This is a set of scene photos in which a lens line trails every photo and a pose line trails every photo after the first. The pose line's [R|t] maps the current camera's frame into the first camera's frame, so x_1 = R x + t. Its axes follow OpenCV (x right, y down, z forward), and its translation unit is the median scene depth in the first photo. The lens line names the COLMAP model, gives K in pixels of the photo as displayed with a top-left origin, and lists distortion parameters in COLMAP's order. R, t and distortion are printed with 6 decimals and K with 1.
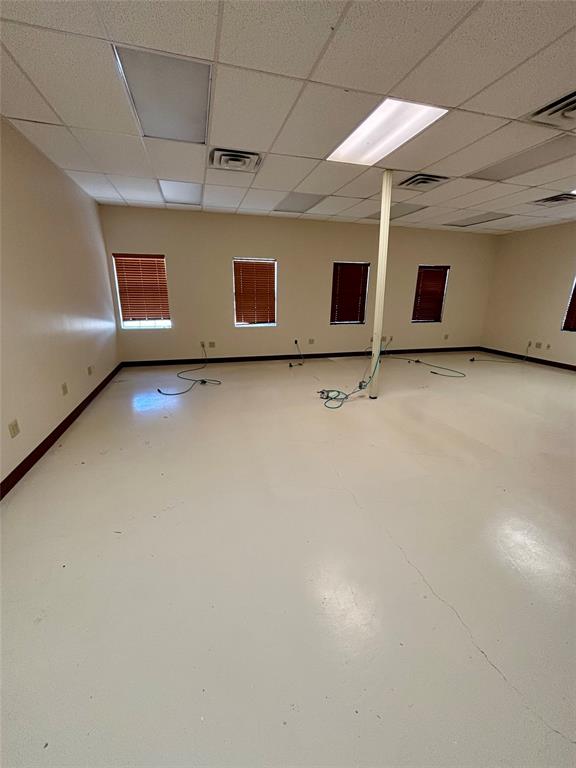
lens RADIAL K [[311.7, 0, 287.9], [0, 311.7, 397.7], [0, 0, 1]] dist [-0.000524, 0.004047]
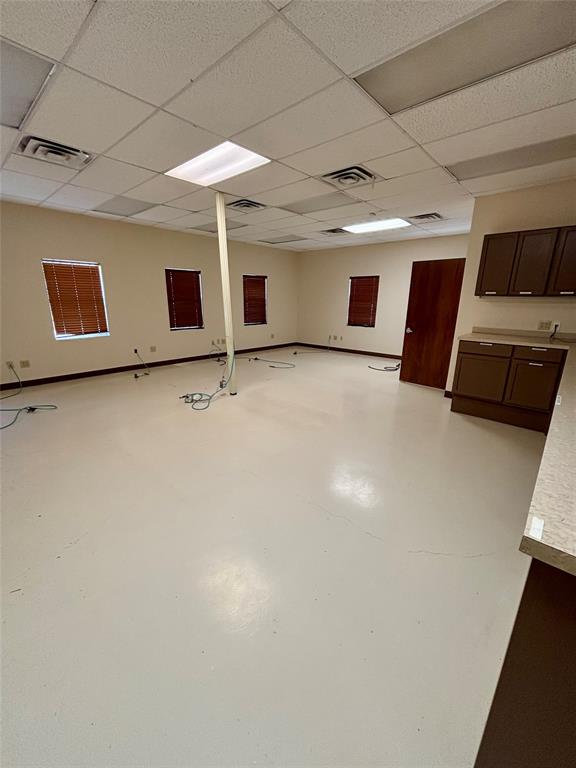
lens RADIAL K [[311.7, 0, 287.9], [0, 311.7, 397.7], [0, 0, 1]] dist [-0.000524, 0.004047]
pose [[0.851786, -0.163800, 0.497625, -0.105042], [0.171015, 0.984767, 0.031422, 0.009783], [-0.495192, 0.058337, 0.866823, -0.043572]]
